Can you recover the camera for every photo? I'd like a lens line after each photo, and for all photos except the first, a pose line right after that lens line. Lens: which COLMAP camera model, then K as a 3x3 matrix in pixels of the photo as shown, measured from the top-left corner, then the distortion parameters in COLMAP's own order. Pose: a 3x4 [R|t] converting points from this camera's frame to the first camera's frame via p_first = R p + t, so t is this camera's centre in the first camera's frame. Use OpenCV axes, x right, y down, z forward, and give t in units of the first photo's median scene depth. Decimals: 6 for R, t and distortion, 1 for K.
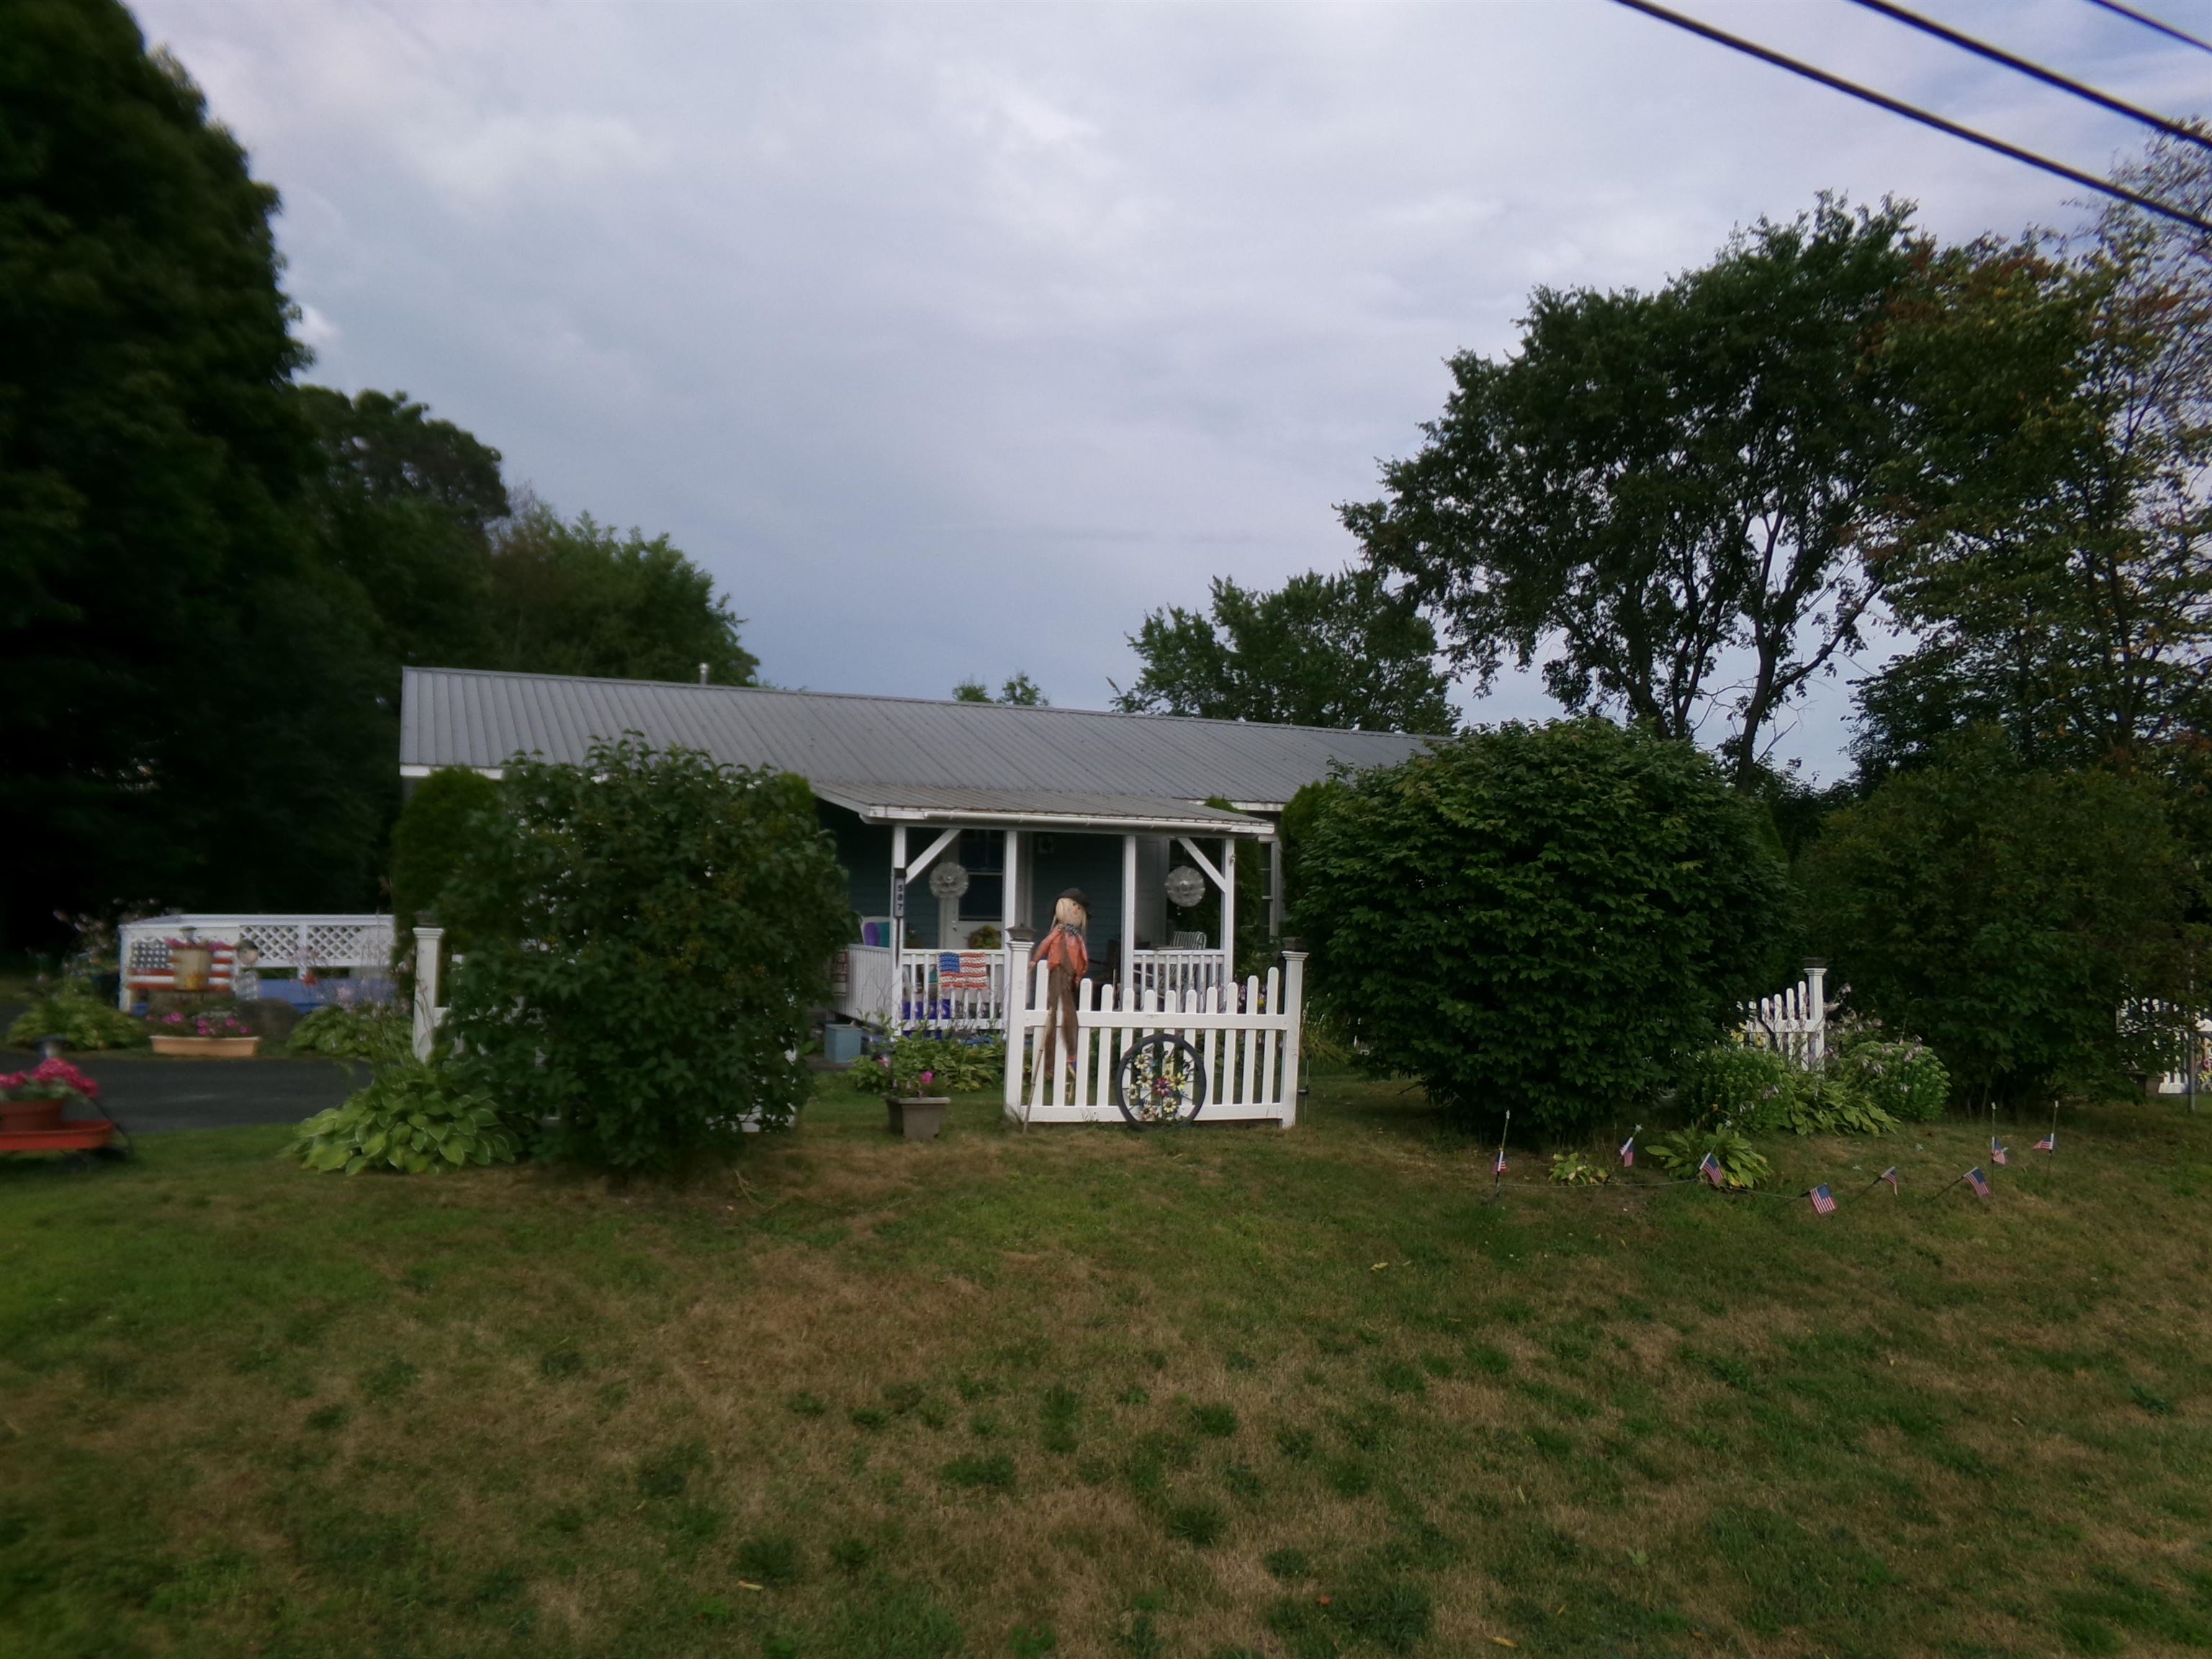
lens RADIAL K [[1531.2, 0, 1106.0], [0, 1531.2, 829.5], [0, 0, 1]] dist [-0.059362, 0.110863]
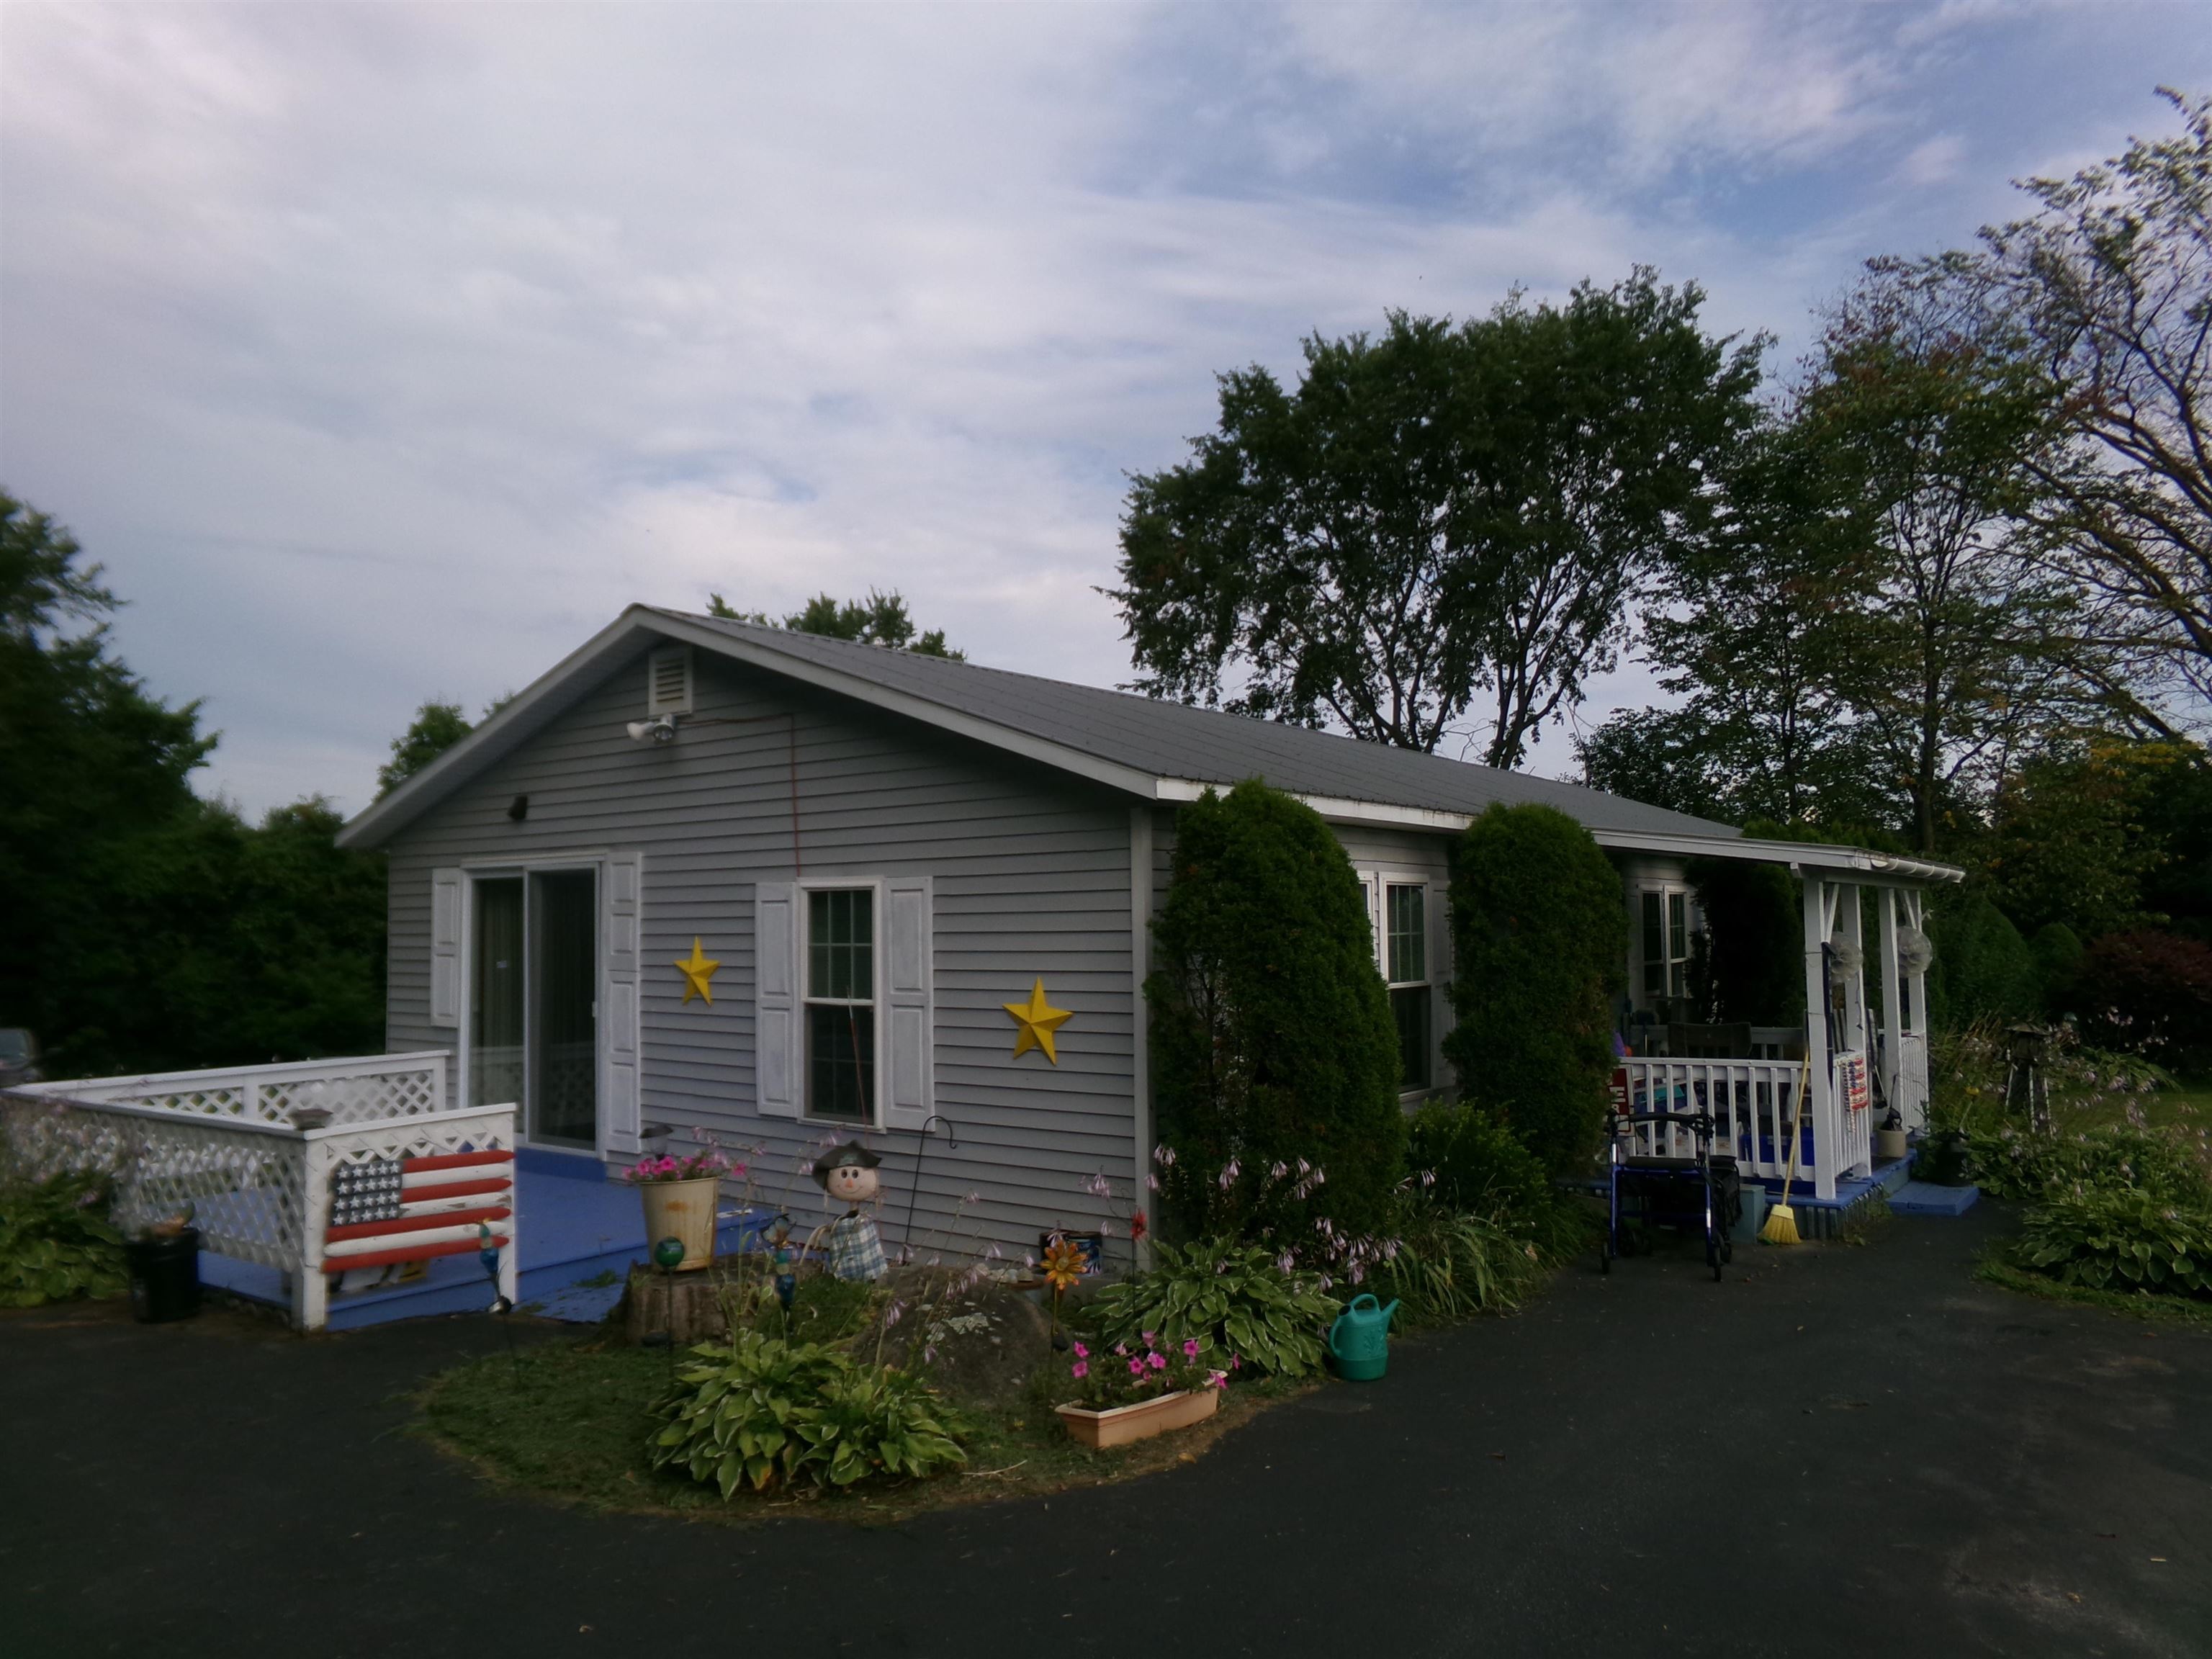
lens RADIAL K [[1531.2, 0, 1106.0], [0, 1531.2, 829.5], [0, 0, 1]] dist [-0.059362, 0.110863]
pose [[0.870646, 0.000501, 0.491909, -0.313878], [0.014066, 0.999565, -0.025915, -0.005271], [-0.491708, 0.029482, 0.870261, 0.237256]]
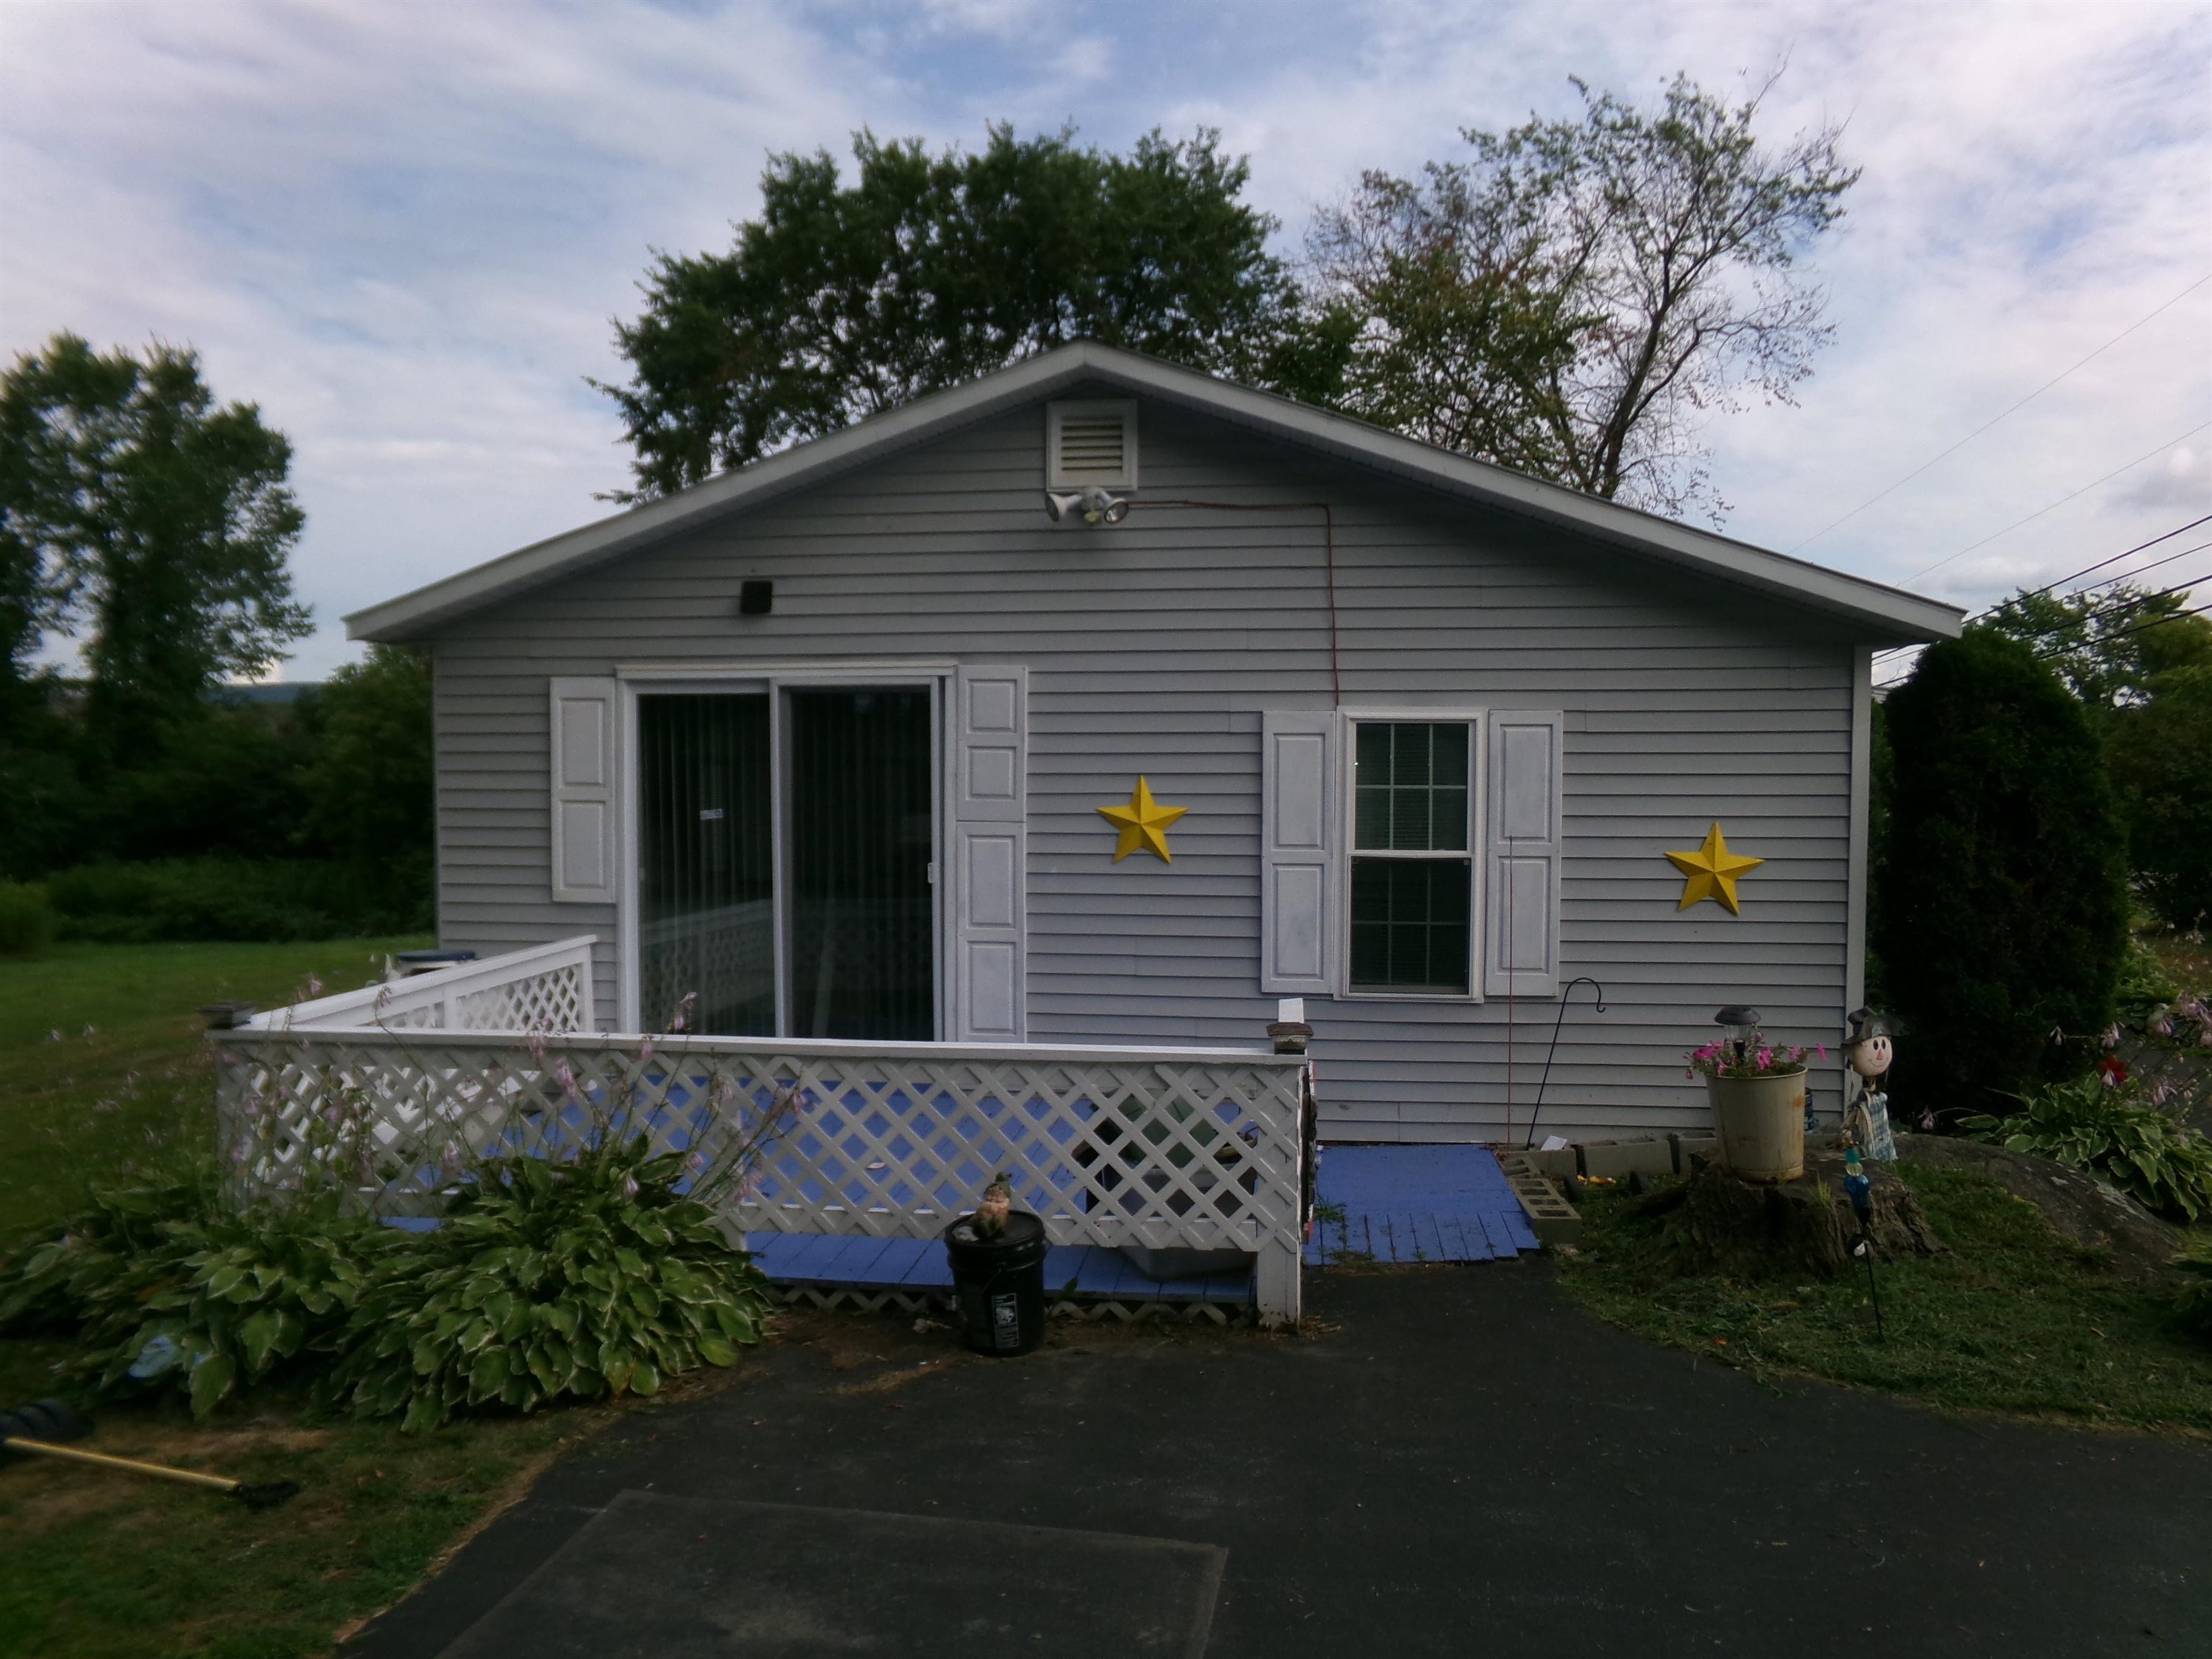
lens RADIAL K [[1531.0, 0, 1101.4], [0, 1531.0, 824.6], [0, 0, 1]] dist [-0.051571, 0.116134]
pose [[0.513704, -0.053290, 0.856311, -0.442877], [-0.014661, 0.997378, 0.070864, -0.002493], [-0.857842, -0.048958, 0.511576, 0.419542]]
